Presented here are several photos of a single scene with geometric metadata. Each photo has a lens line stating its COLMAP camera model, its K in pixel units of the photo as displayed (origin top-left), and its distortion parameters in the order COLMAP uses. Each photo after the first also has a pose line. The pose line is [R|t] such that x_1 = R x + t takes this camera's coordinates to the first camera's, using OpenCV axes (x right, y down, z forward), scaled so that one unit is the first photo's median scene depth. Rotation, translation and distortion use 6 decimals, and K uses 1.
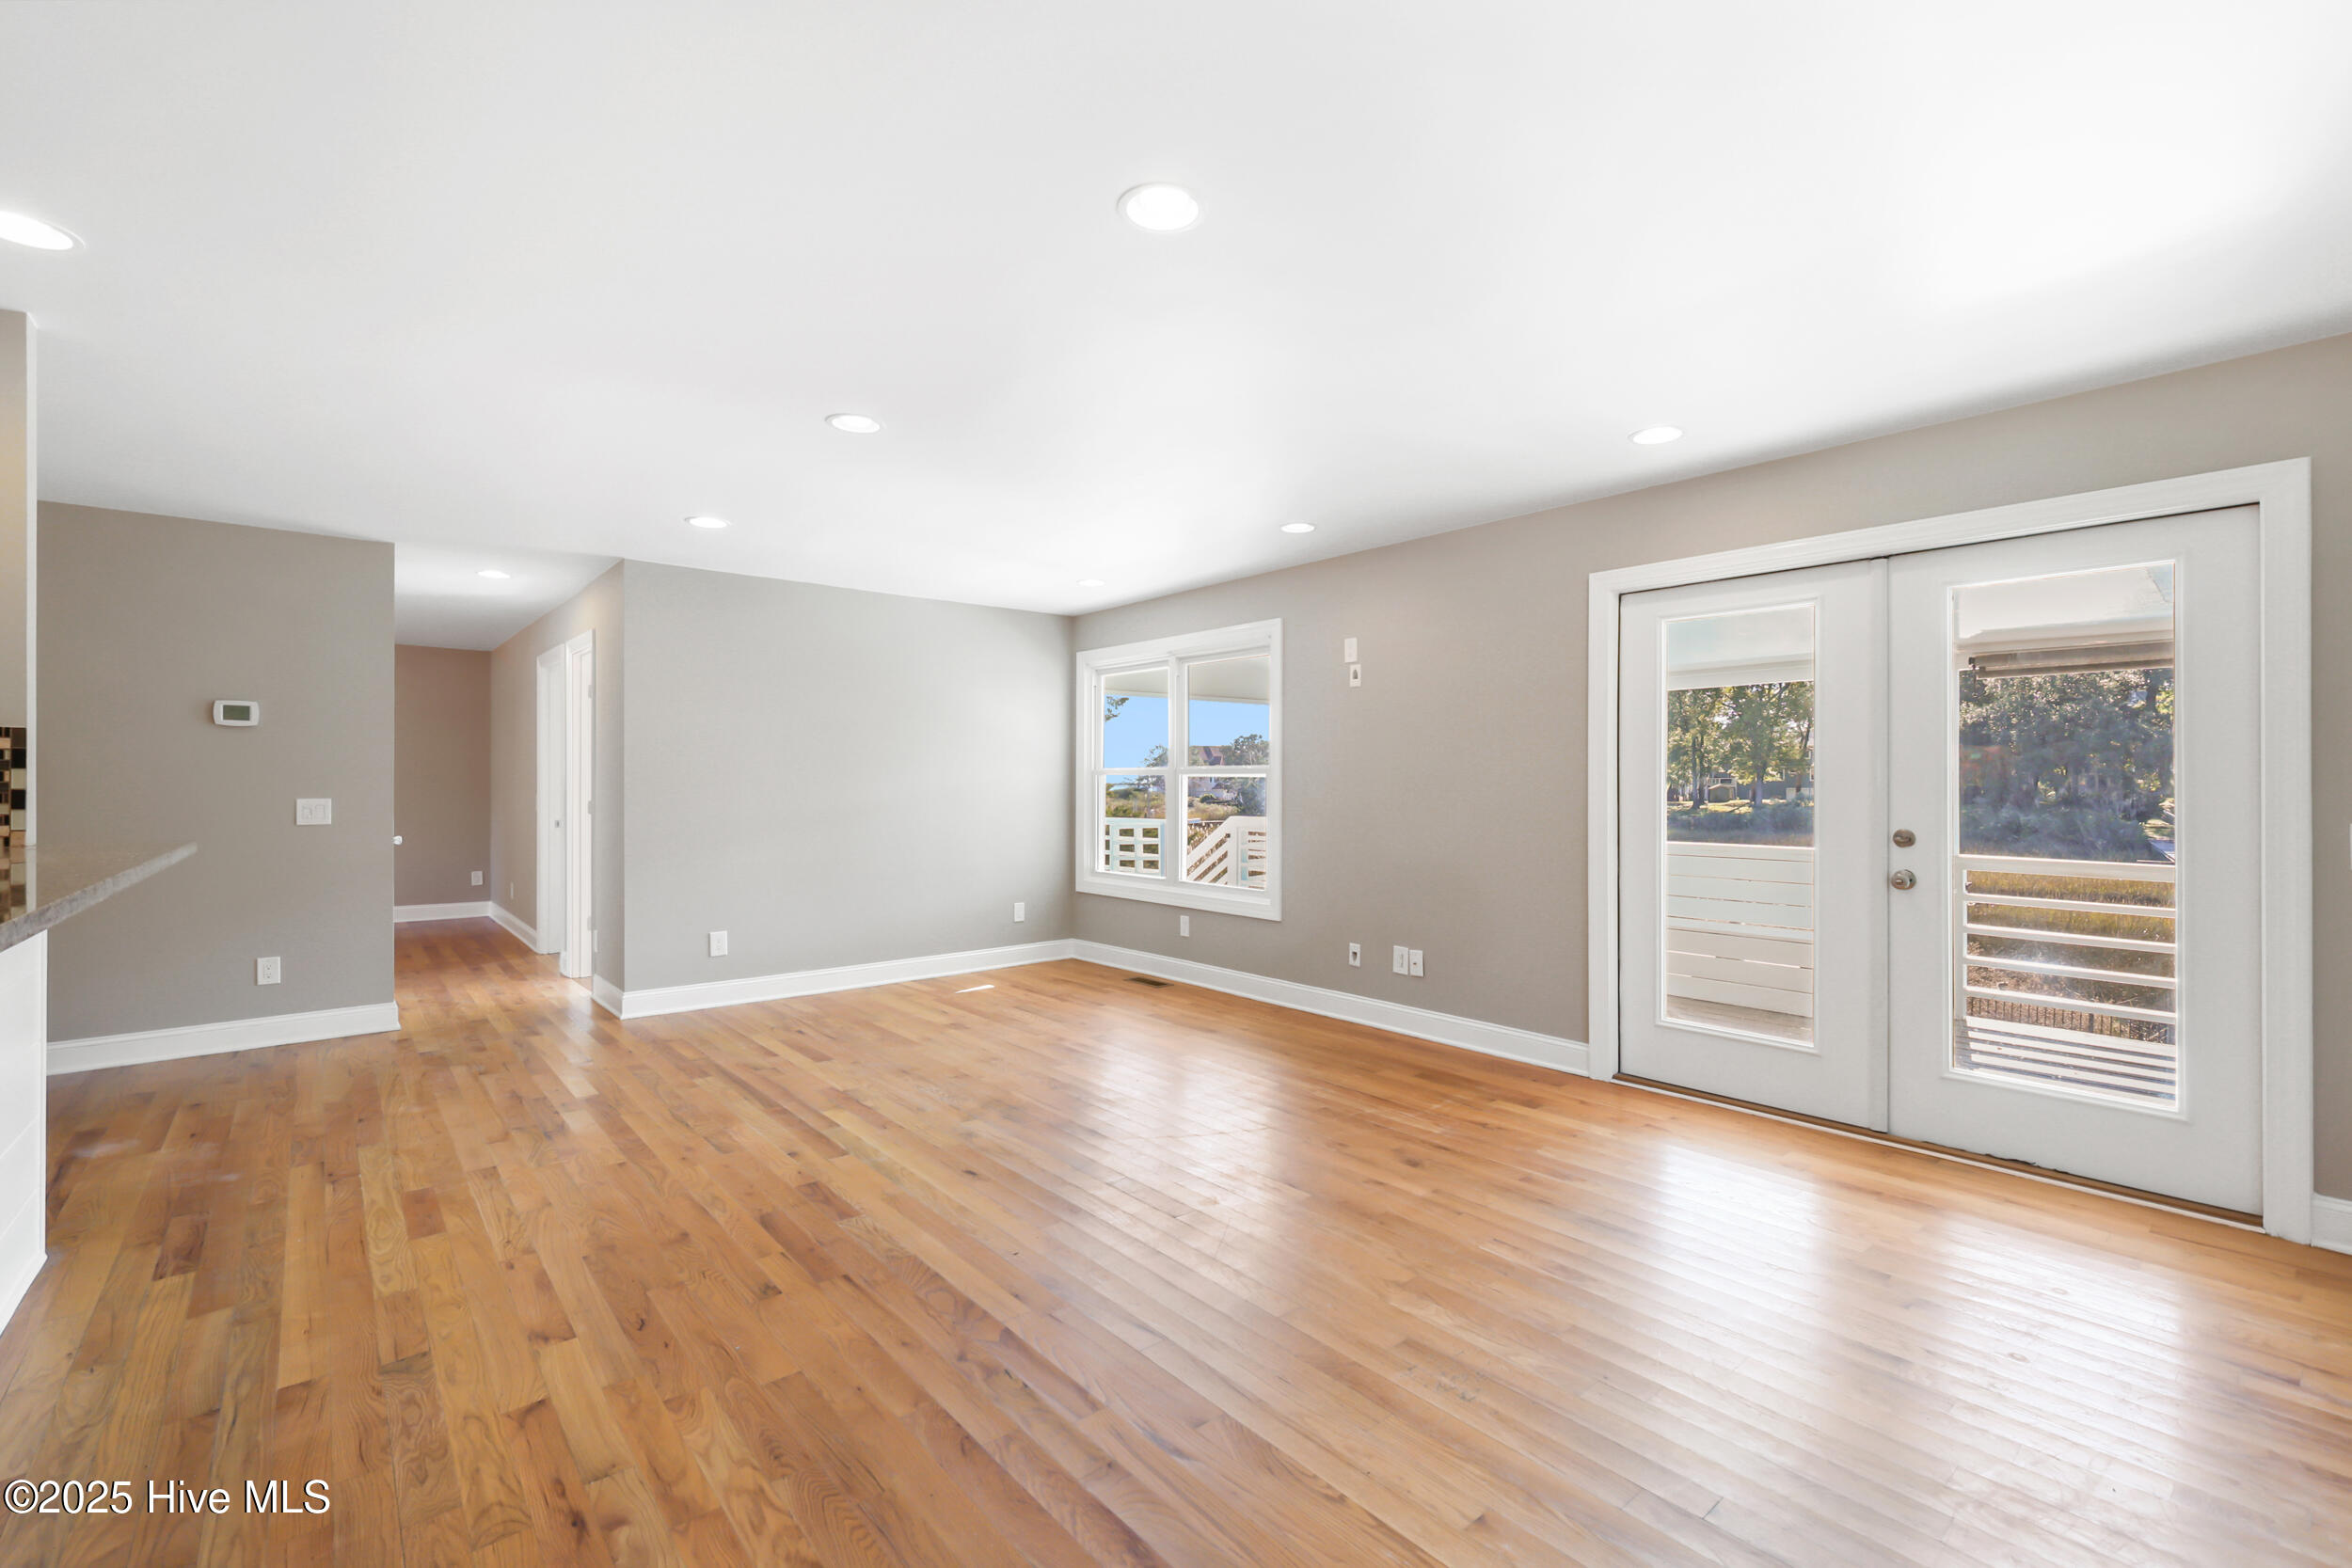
lens RADIAL K [[1023.9, 0, 1183.7], [0, 1023.9, 777.6], [0, 0, 1]] dist [0.001002, 0.000641]
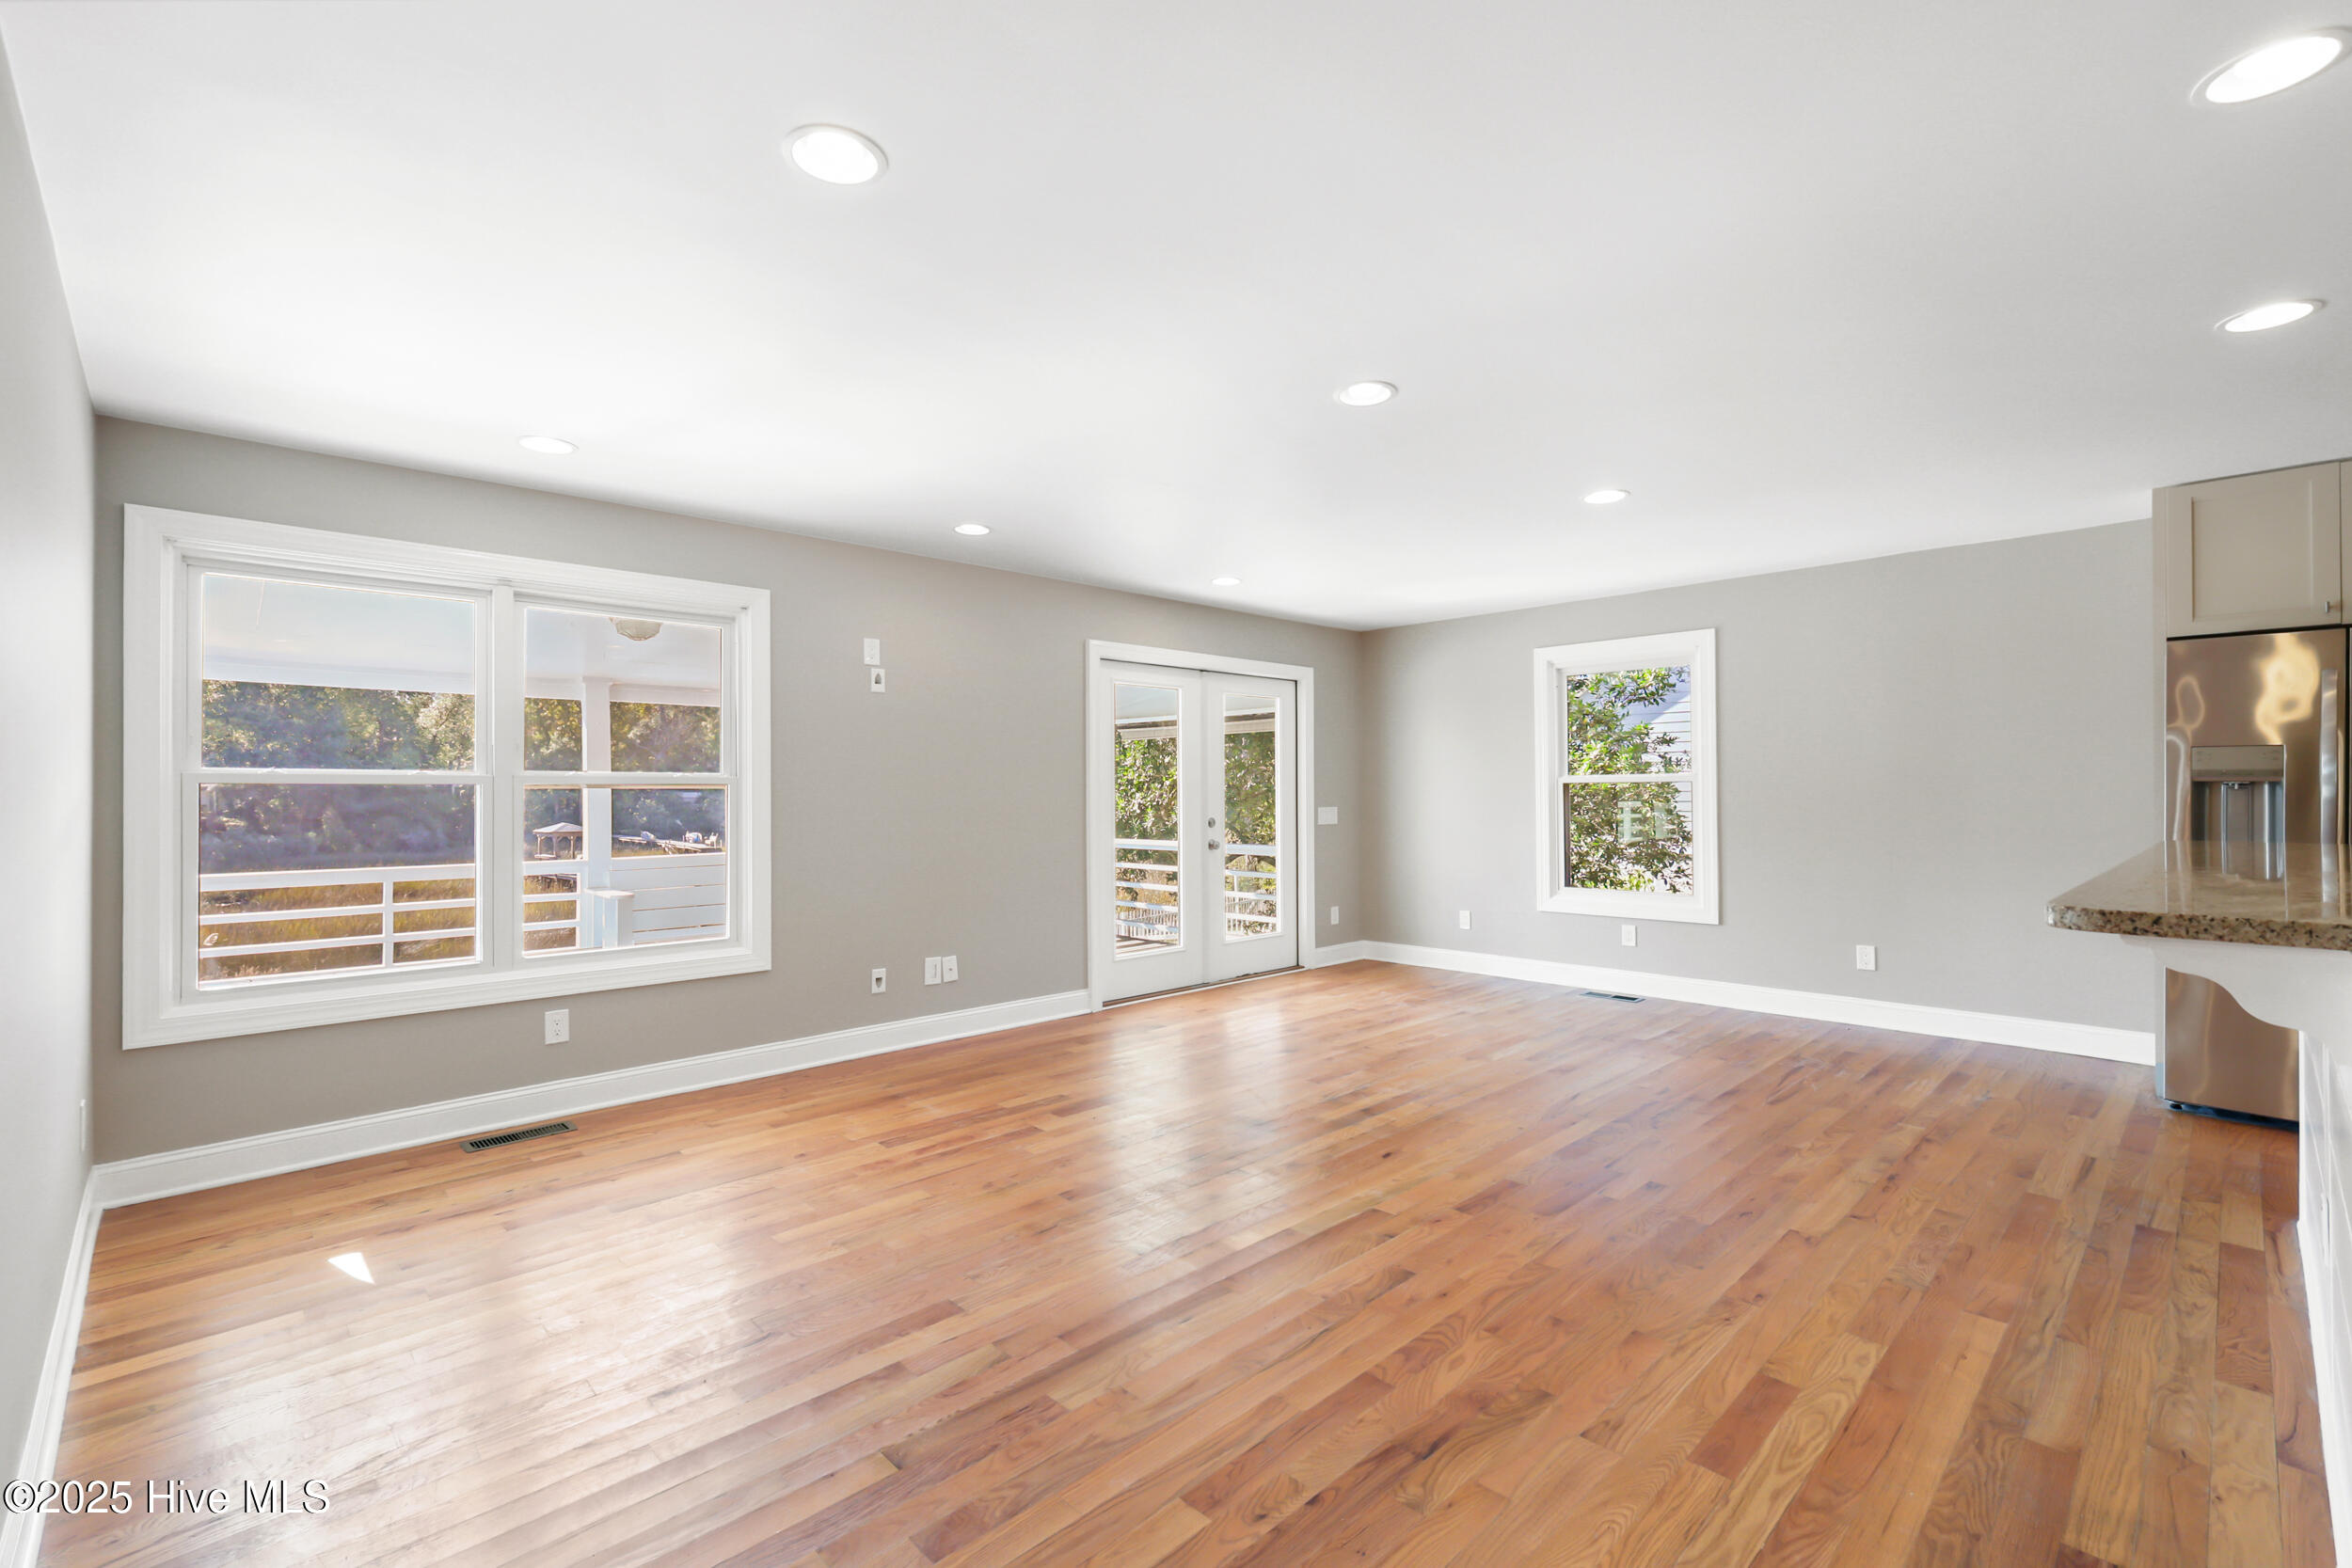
lens RADIAL K [[1023.9, 0, 1174.1], [0, 1023.9, 791.9], [0, 0, 1]] dist [0.001002, 0.000641]
pose [[-0.061568, 0.001087, 0.998102, -1.182818], [0.000991, 0.999999, -0.001027, 0.004317], [-0.998102, 0.000926, -0.061570, 1.200862]]
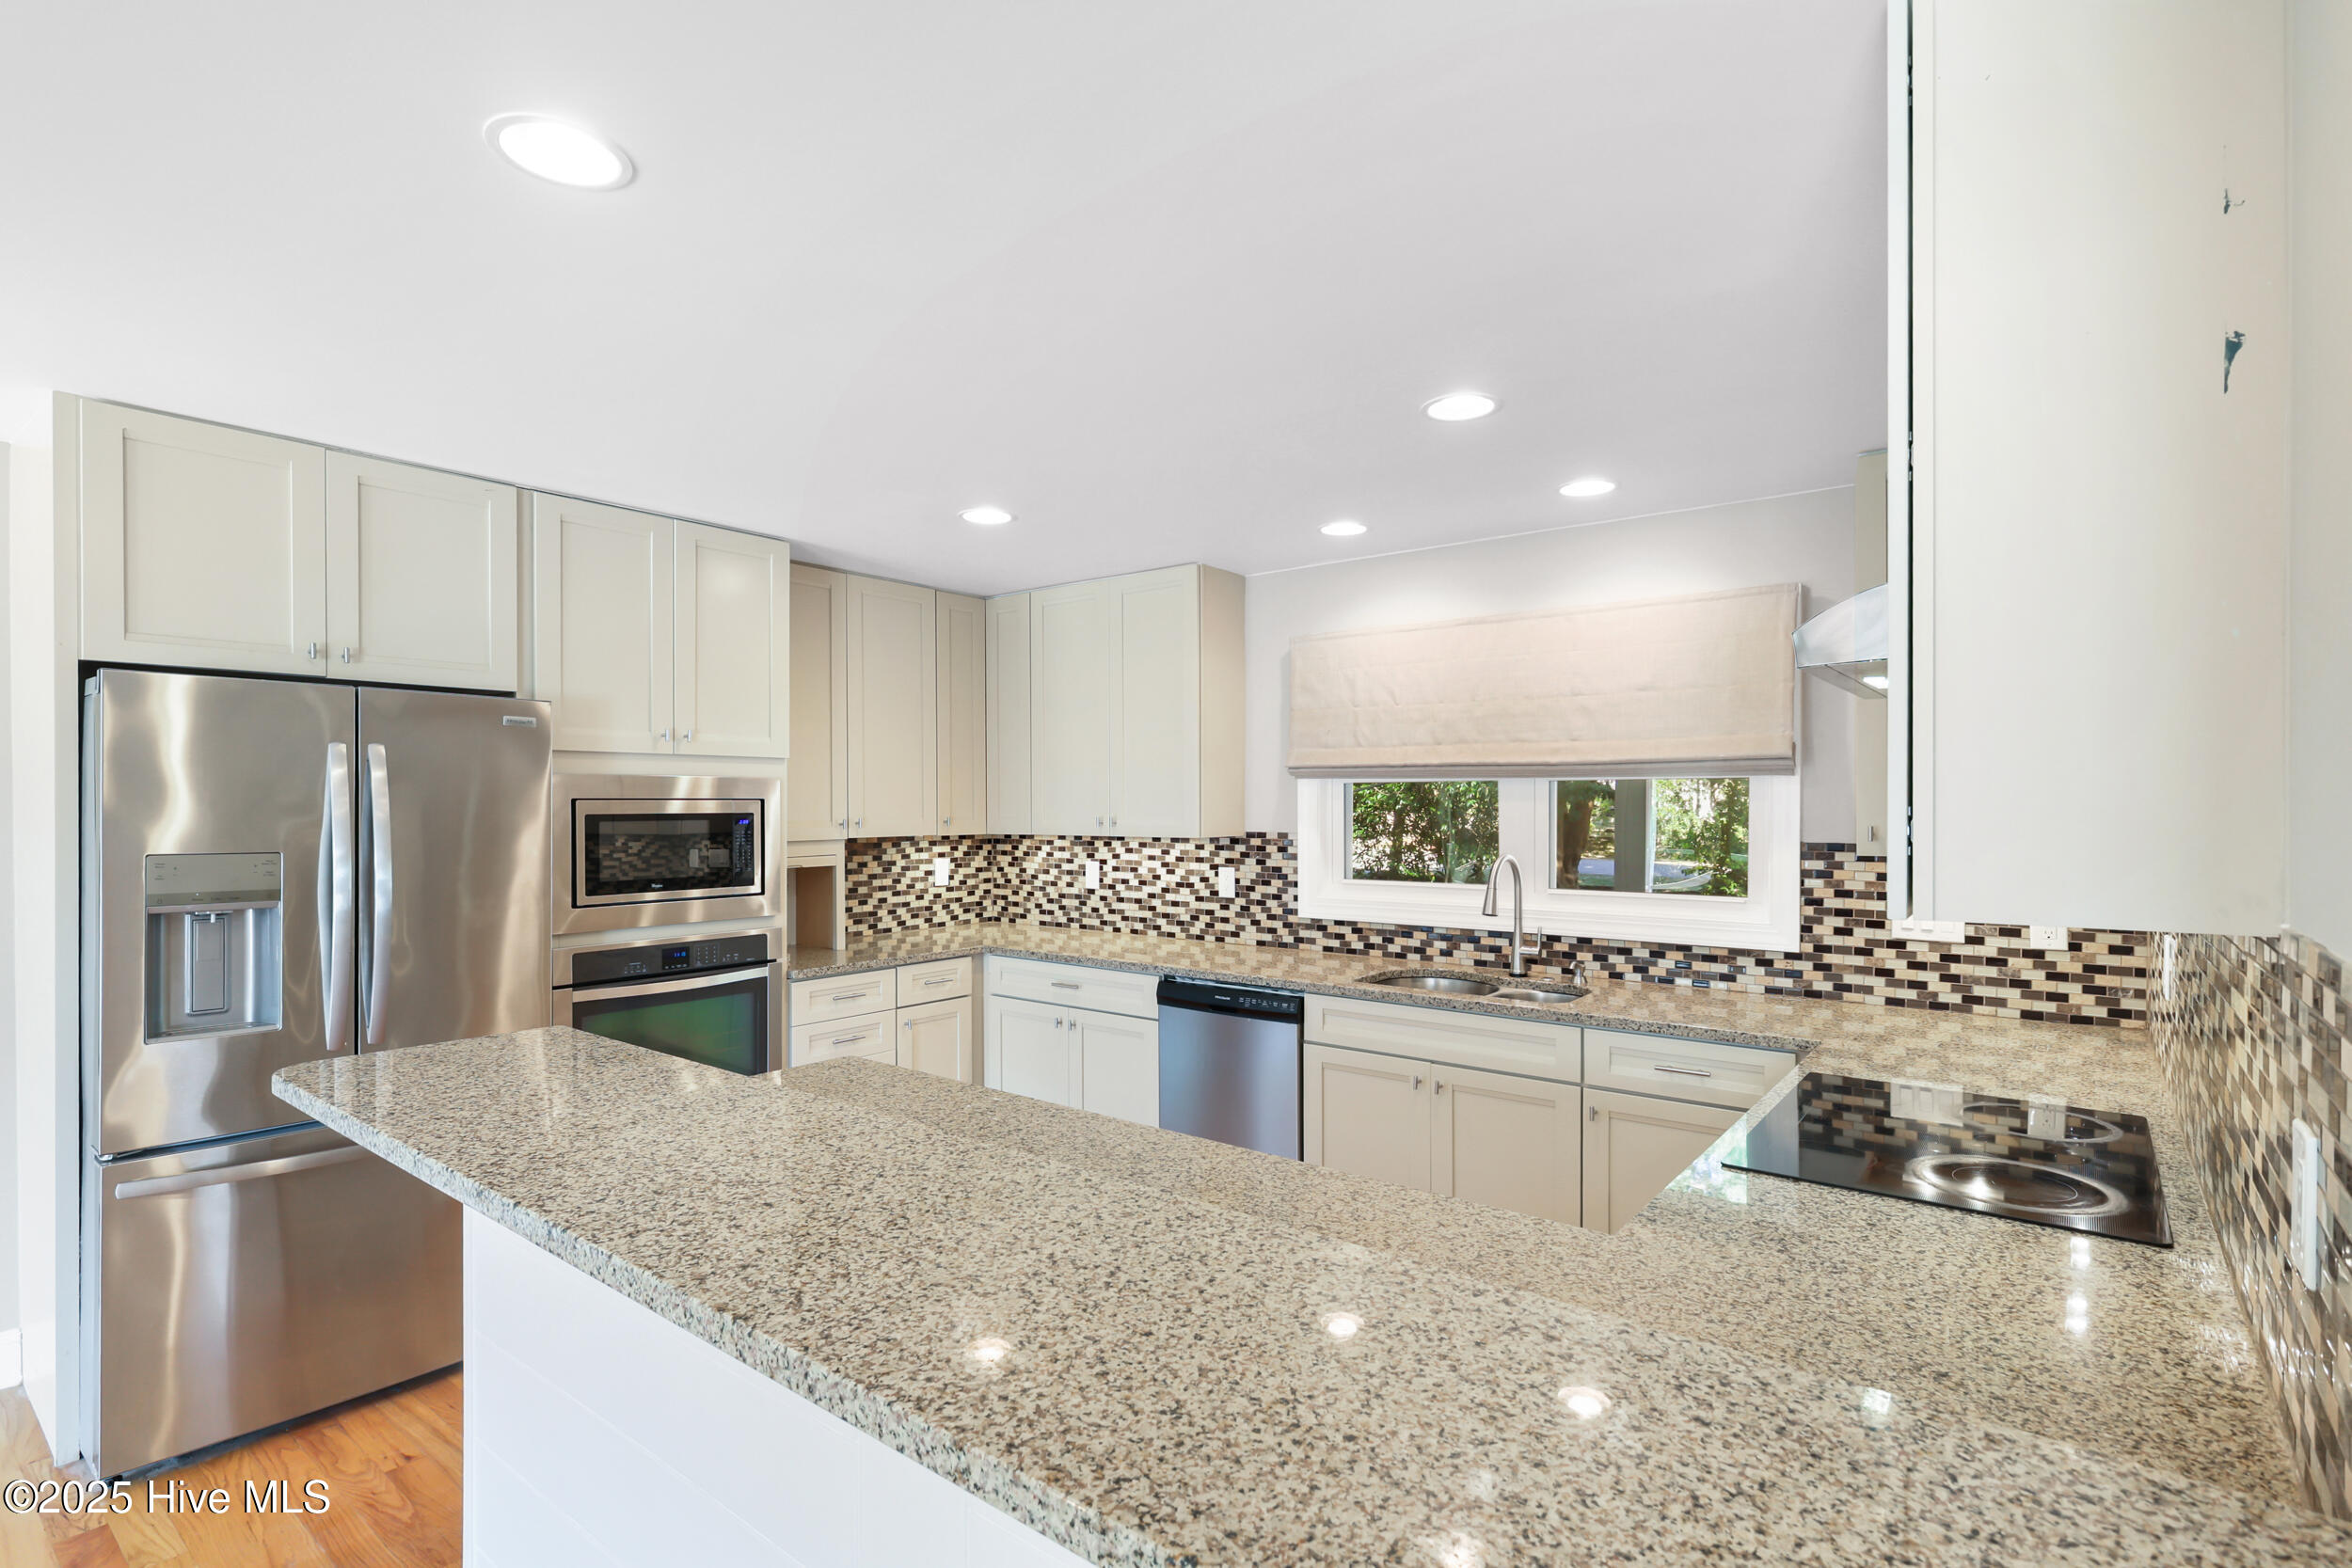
lens RADIAL K [[1119.6, 0, 1185.1], [0, 1119.6, 819.5], [0, 0, 1]] dist [-0.000001, -0.002249]
pose [[-0.979813, 0.006434, -0.199812, -0.643585], [0.003945, 0.999910, 0.012854, -0.073479], [0.199877, 0.011806, -0.979750, 0.858147]]
